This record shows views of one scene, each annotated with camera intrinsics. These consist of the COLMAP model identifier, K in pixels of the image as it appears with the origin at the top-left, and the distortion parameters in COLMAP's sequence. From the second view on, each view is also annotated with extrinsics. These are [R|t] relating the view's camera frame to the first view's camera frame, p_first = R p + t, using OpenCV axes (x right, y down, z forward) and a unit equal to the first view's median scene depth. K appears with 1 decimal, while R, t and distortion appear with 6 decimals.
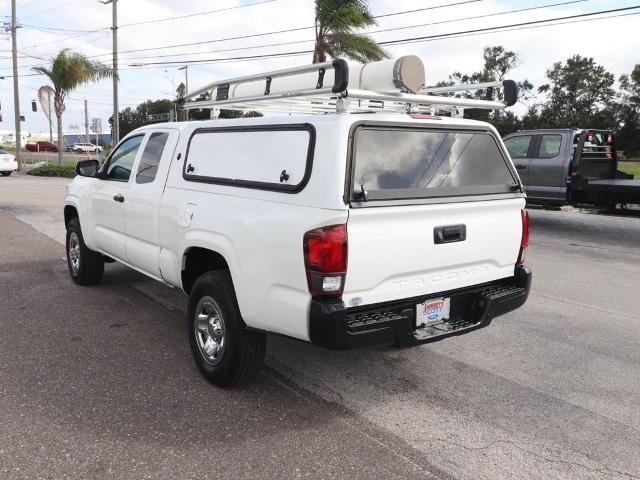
lens RADIAL K [[597.1, 0, 311.0], [0, 597.1, 239.8], [0, 0, 1]] dist [-0.023708, -0.009270]
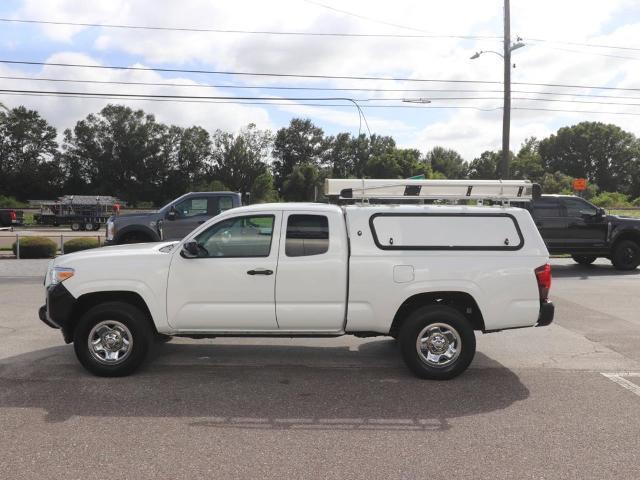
lens RADIAL K [[597.1, 0, 311.0], [0, 597.1, 239.8], [0, 0, 1]] dist [-0.023708, -0.009270]
pose [[0.586214, -0.066954, 0.807385, -0.101311], [0.128016, 0.991714, -0.010707, -0.009128], [-0.799978, 0.109635, 0.589928, 0.021031]]
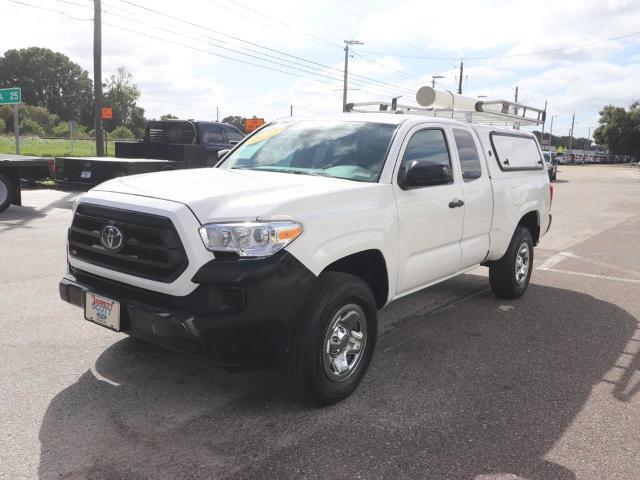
lens RADIAL K [[597.1, 0, 311.0], [0, 597.1, 239.8], [0, 0, 1]] dist [-0.023708, -0.009270]
pose [[-0.307430, -0.177634, 0.934844, -0.092613], [0.101626, 0.970674, 0.217862, -0.019689], [-0.946128, 0.161981, -0.280362, 0.124750]]
